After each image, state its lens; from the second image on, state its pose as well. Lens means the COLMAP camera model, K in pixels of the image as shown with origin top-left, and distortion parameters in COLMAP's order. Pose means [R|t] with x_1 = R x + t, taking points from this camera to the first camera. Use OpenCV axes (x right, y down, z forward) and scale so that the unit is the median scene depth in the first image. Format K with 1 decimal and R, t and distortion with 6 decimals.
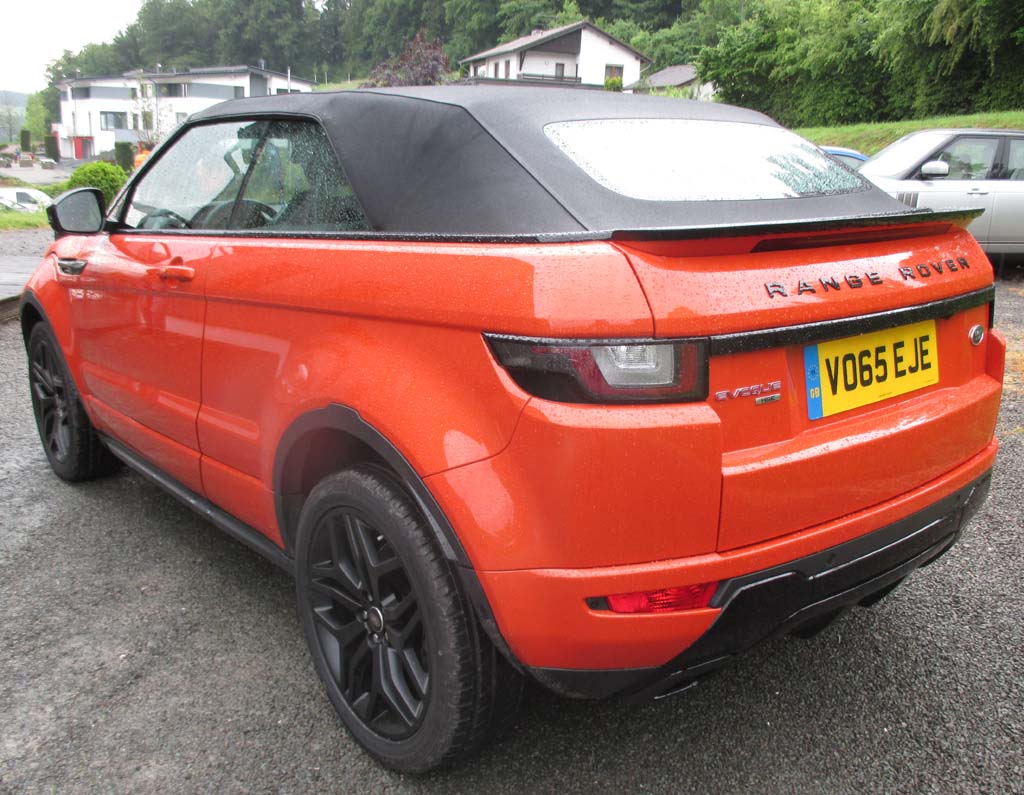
lens RADIAL K [[956.2, 0, 508.9], [0, 956.2, 396.7], [0, 0, 1]] dist [-0.027578, 0.000000]
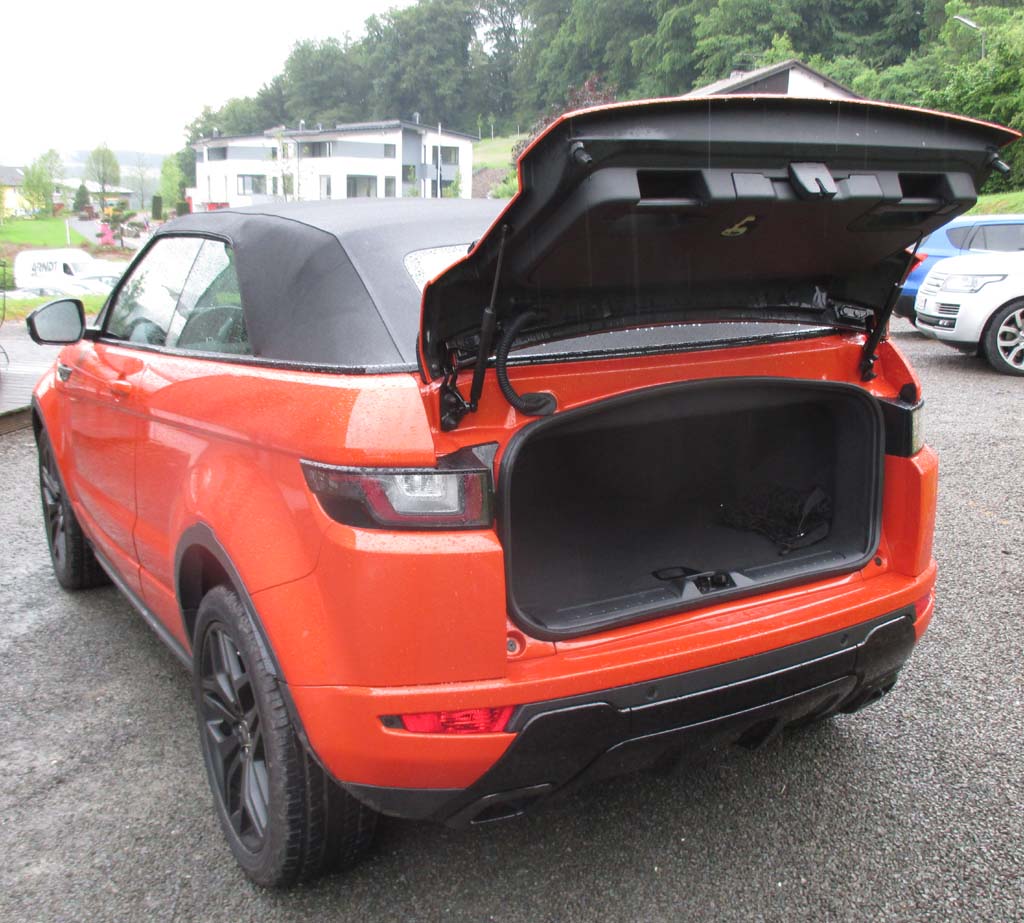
lens RADIAL K [[1132.4, 0, 514.7], [0, 1132.4, 460.7], [0, 0, 1]] dist [-0.033785, 0.000000]
pose [[0.988927, 0.018284, -0.147270, 0.311549], [-0.024335, 0.998927, -0.039394, -0.016830], [0.146392, 0.042542, 0.988311, -0.160558]]
